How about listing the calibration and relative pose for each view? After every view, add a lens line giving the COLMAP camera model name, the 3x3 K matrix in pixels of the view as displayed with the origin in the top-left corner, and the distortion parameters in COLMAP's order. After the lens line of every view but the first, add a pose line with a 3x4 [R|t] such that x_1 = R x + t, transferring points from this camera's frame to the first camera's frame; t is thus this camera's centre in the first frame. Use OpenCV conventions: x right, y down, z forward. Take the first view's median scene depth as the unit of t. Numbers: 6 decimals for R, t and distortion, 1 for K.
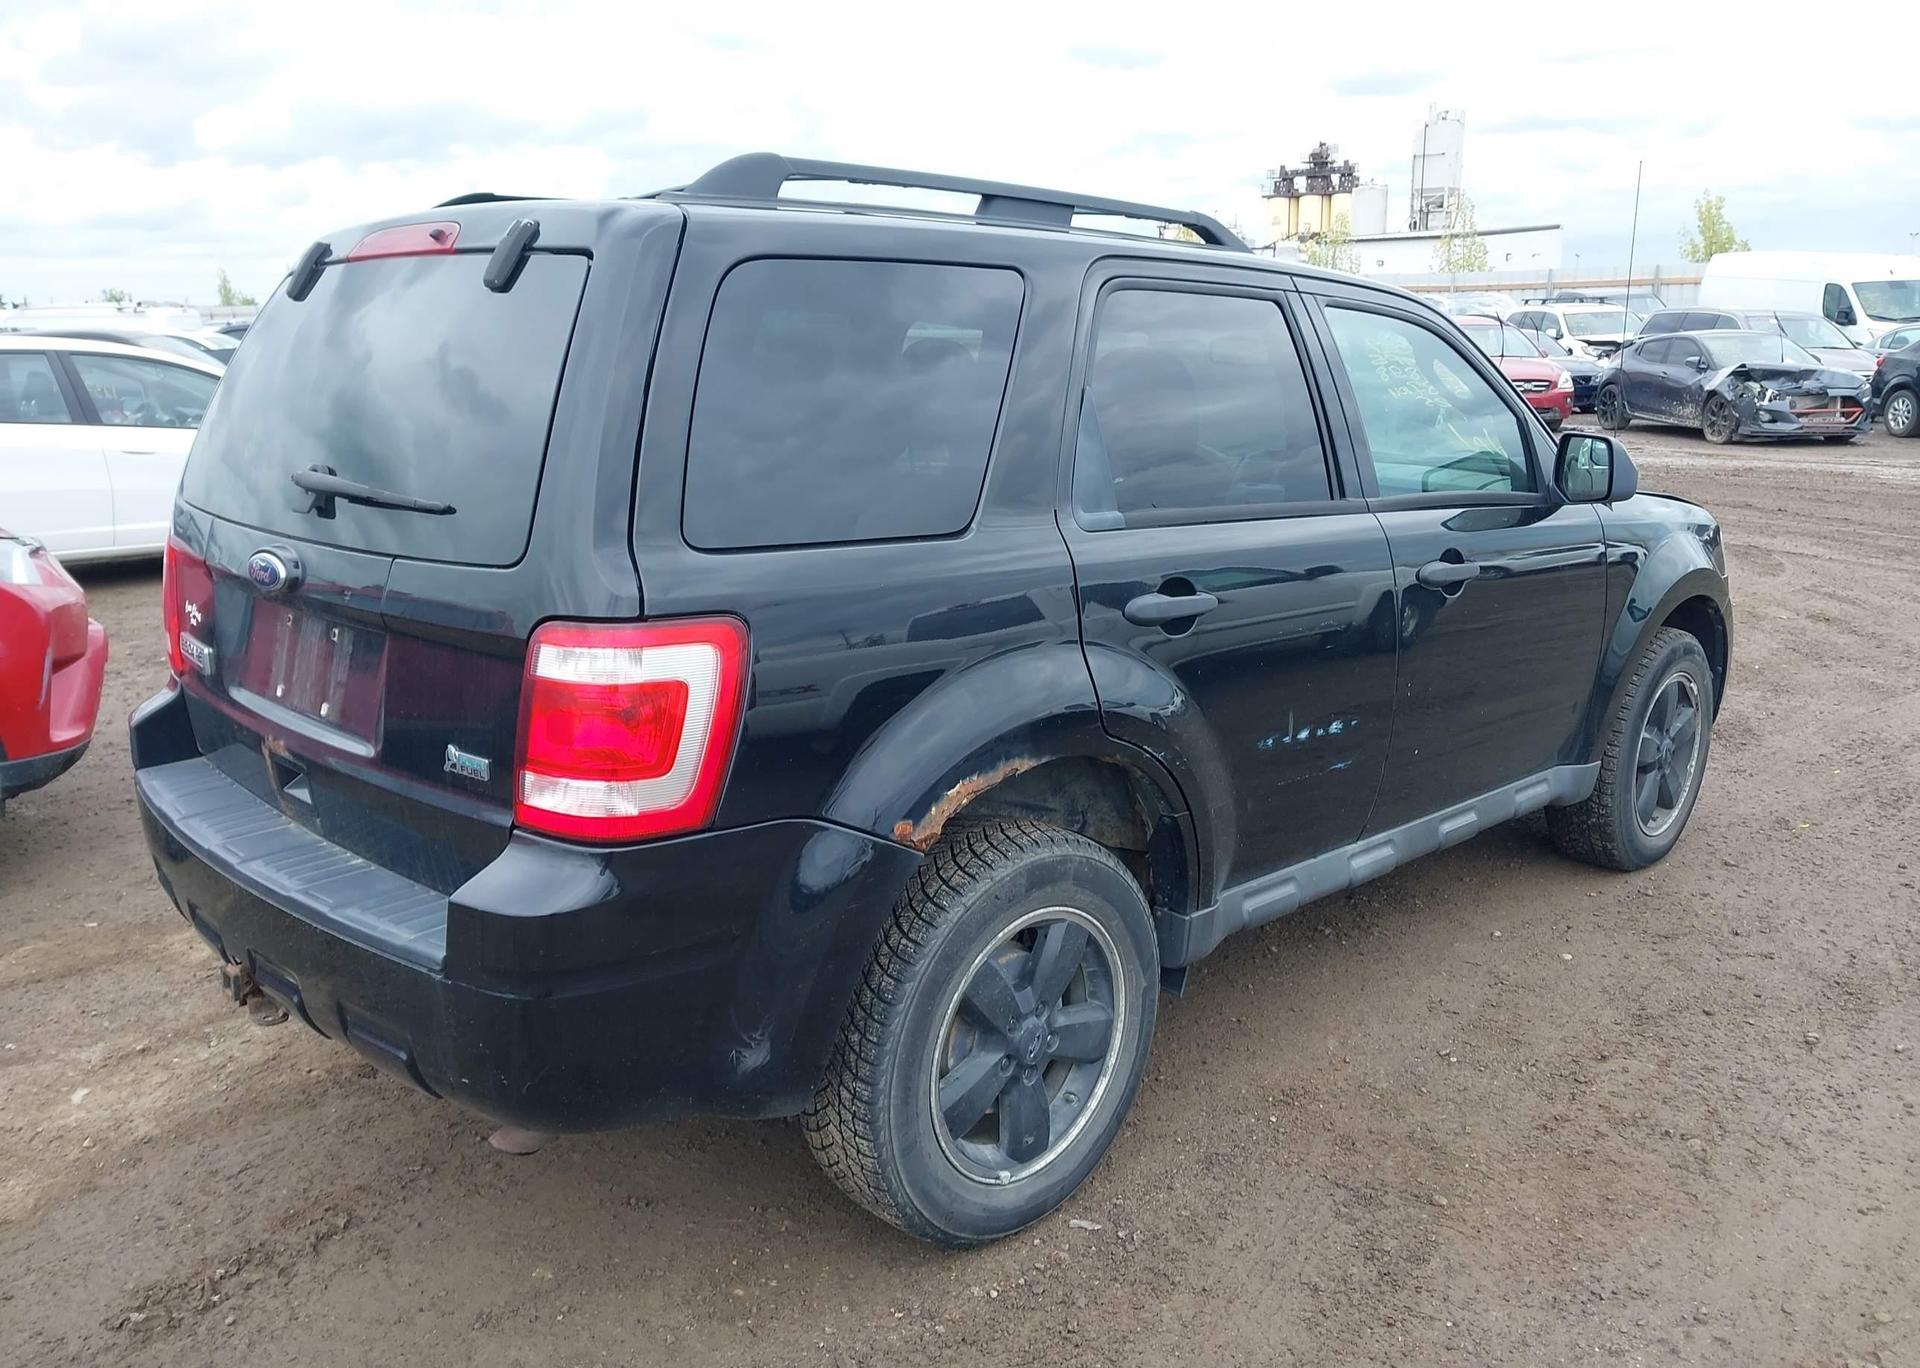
lens RADIAL K [[1517.3, 0, 966.8], [0, 1517.3, 681.9], [0, 0, 1]] dist [0.026904, -0.039817]
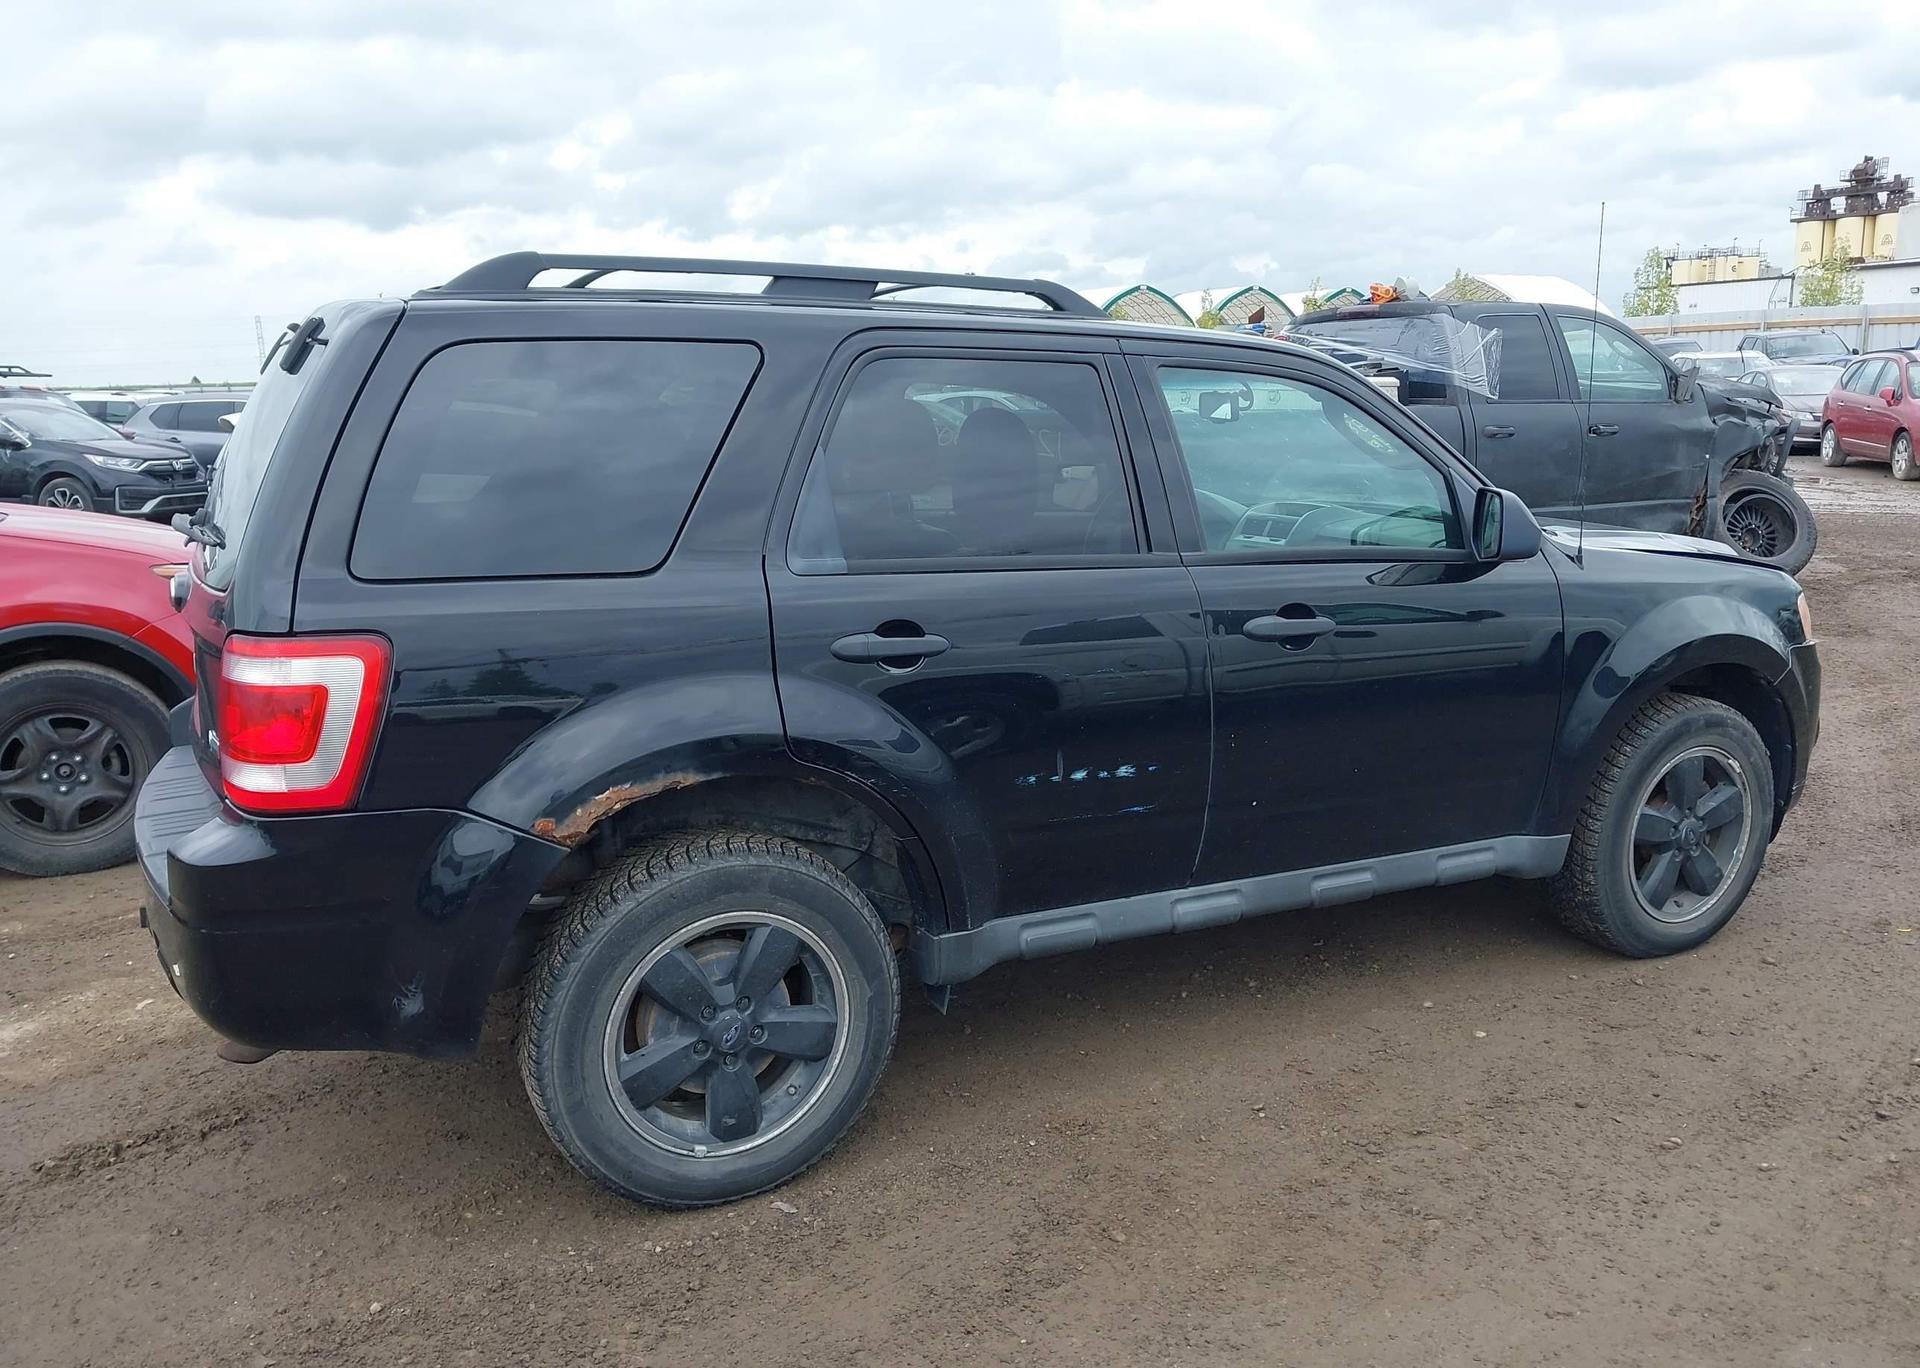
lens RADIAL K [[1517.3, 0, 966.5], [0, 1517.3, 671.9], [0, 0, 1]] dist [0.026904, -0.039817]
pose [[0.954878, 0.042041, -0.294008, 0.495532], [-0.052248, 0.998271, -0.026945, -0.004788], [0.292367, 0.041091, 0.955423, -0.022582]]
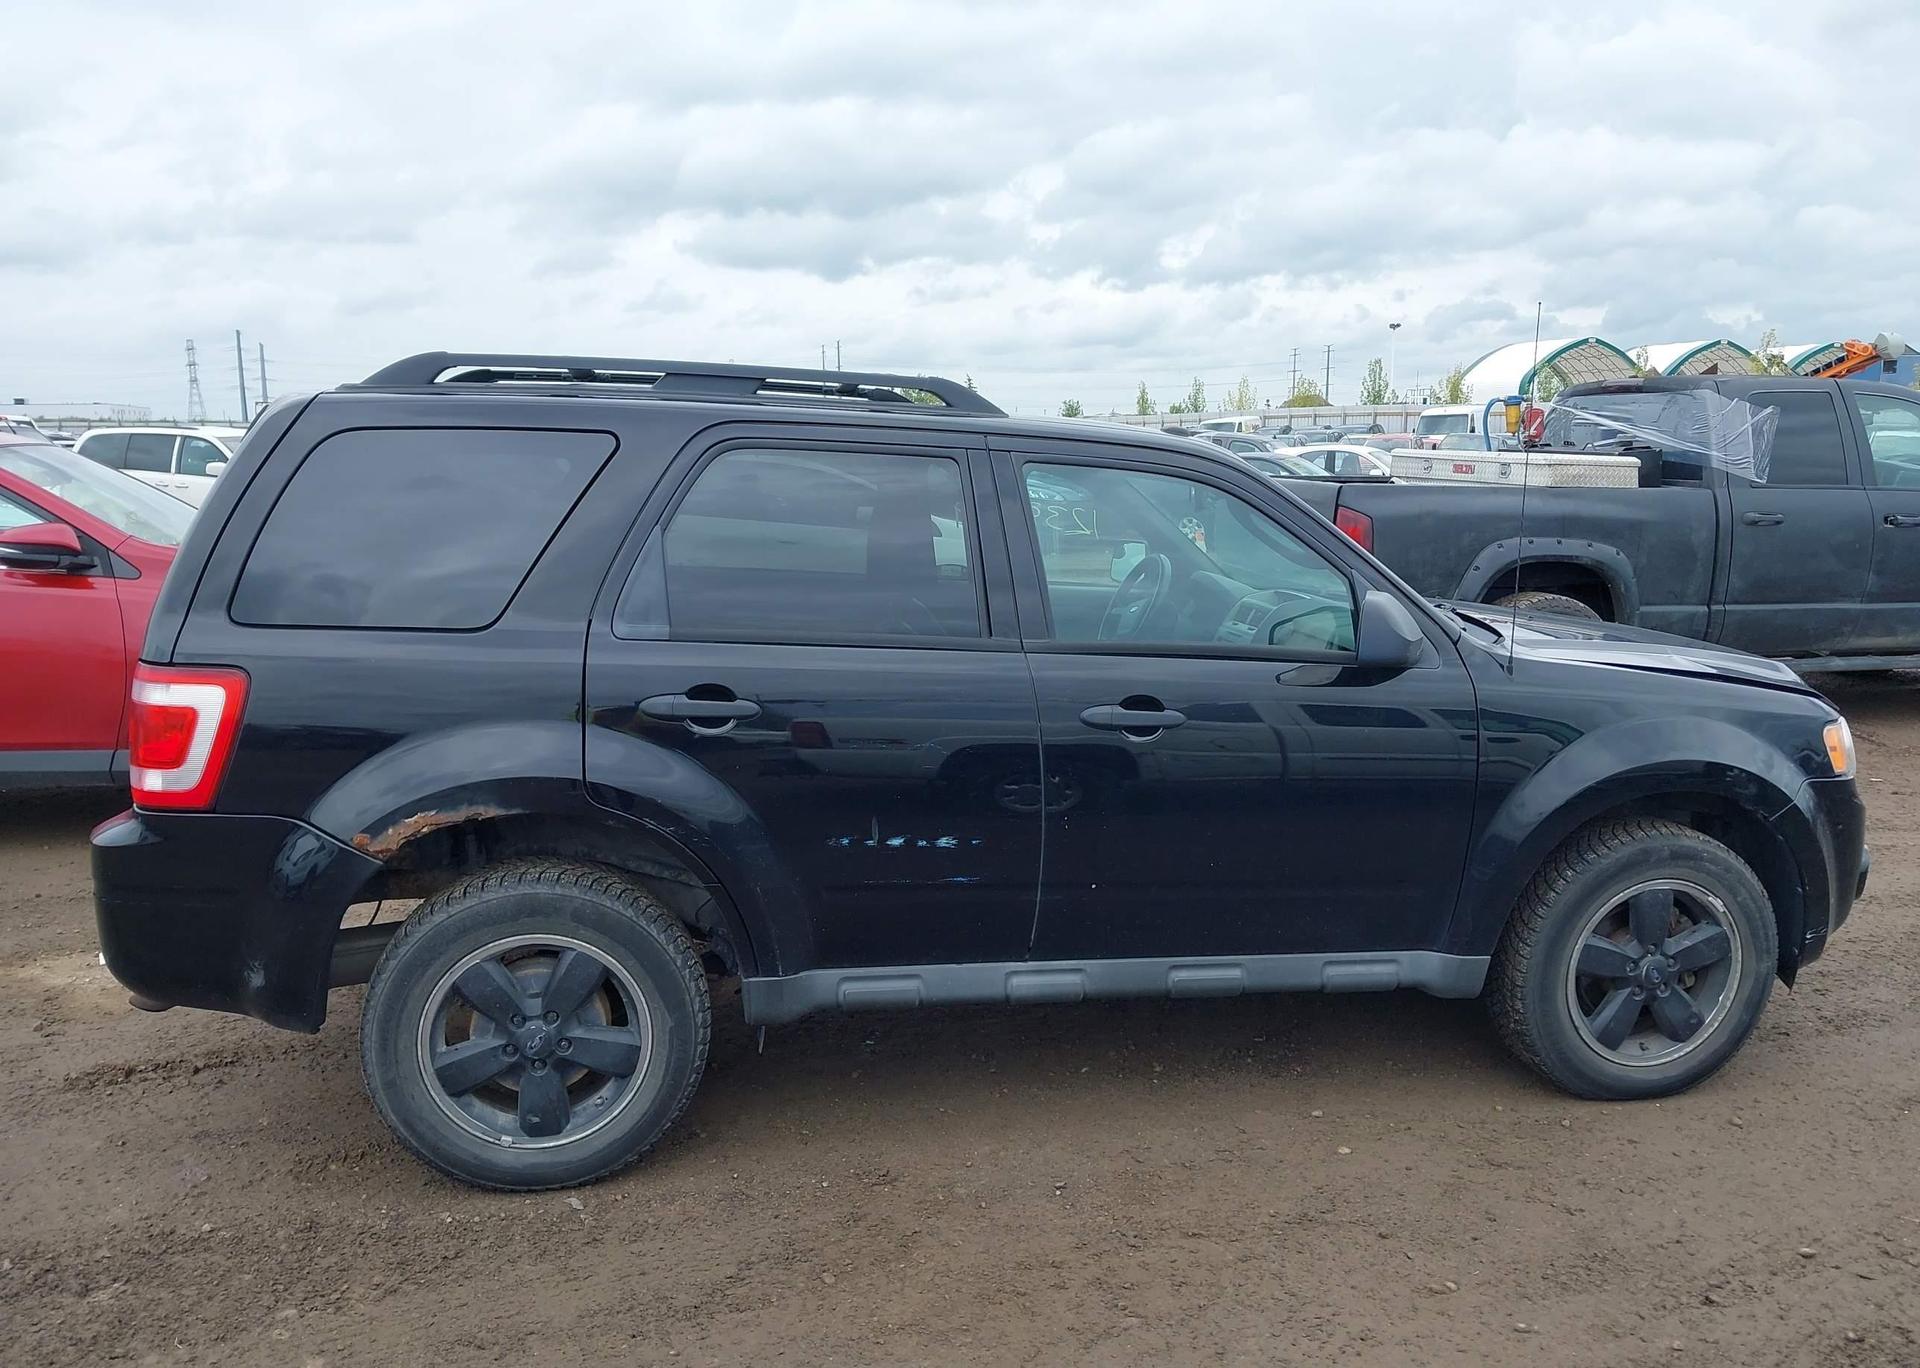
lens RADIAL K [[1517.3, 0, 961.6], [0, 1517.3, 681.6], [0, 0, 1]] dist [0.026904, -0.039817]
pose [[0.838174, 0.098912, -0.536358, 0.926585], [-0.132946, 0.990807, -0.025038, -0.066641], [0.528951, 0.092293, 0.843619, 0.093180]]
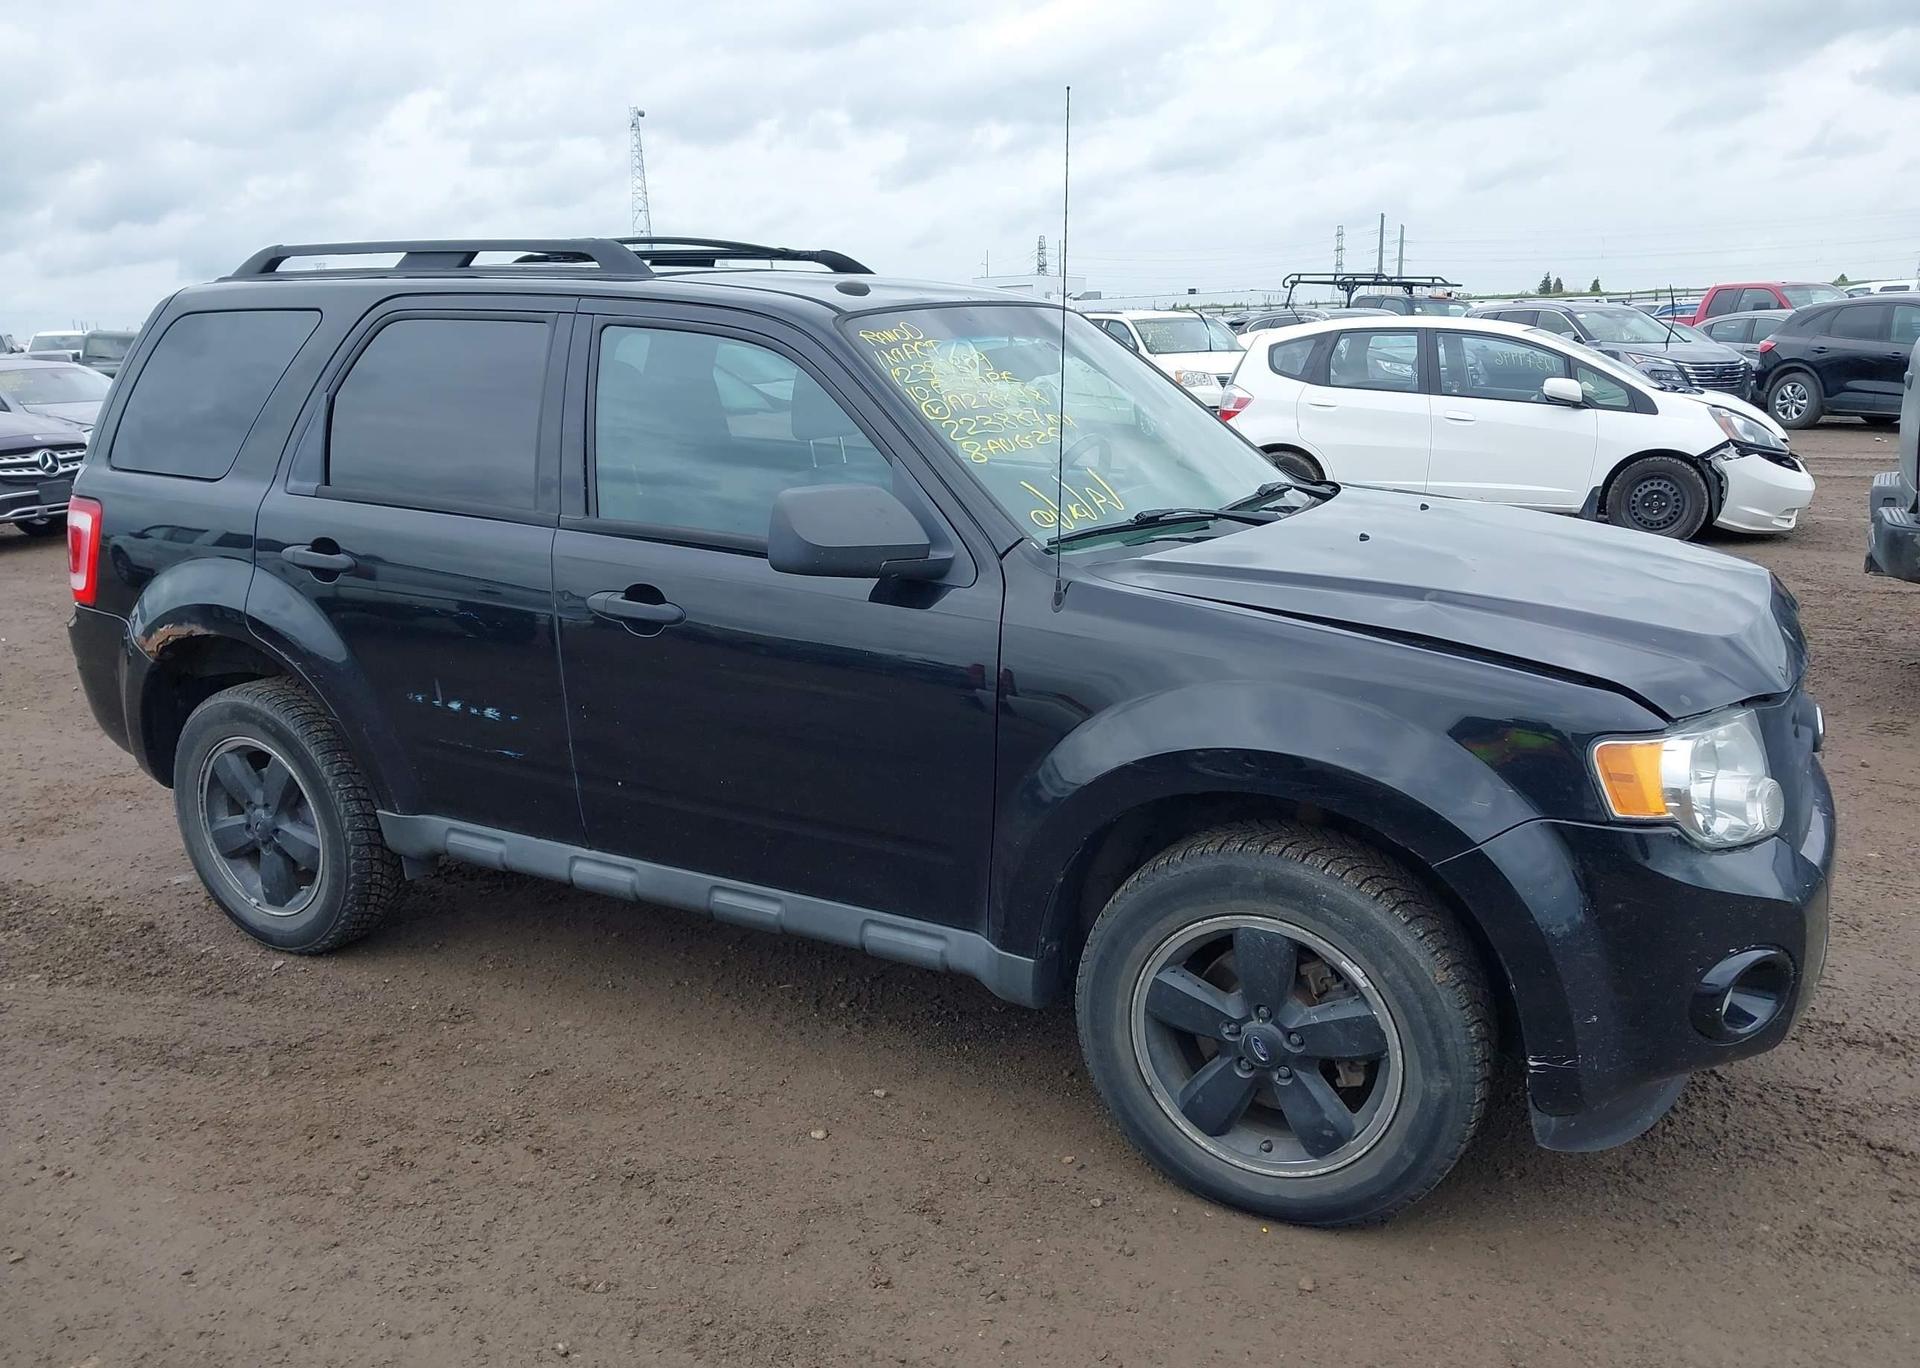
lens RADIAL K [[1517.3, 0, 958.9], [0, 1517.3, 682.8], [0, 0, 1]] dist [0.026904, -0.039817]
pose [[0.284793, 0.220895, -0.932790, 1.534911], [-0.191046, 0.966645, 0.170584, -0.275355], [0.939358, 0.129625, 0.317495, 1.088808]]
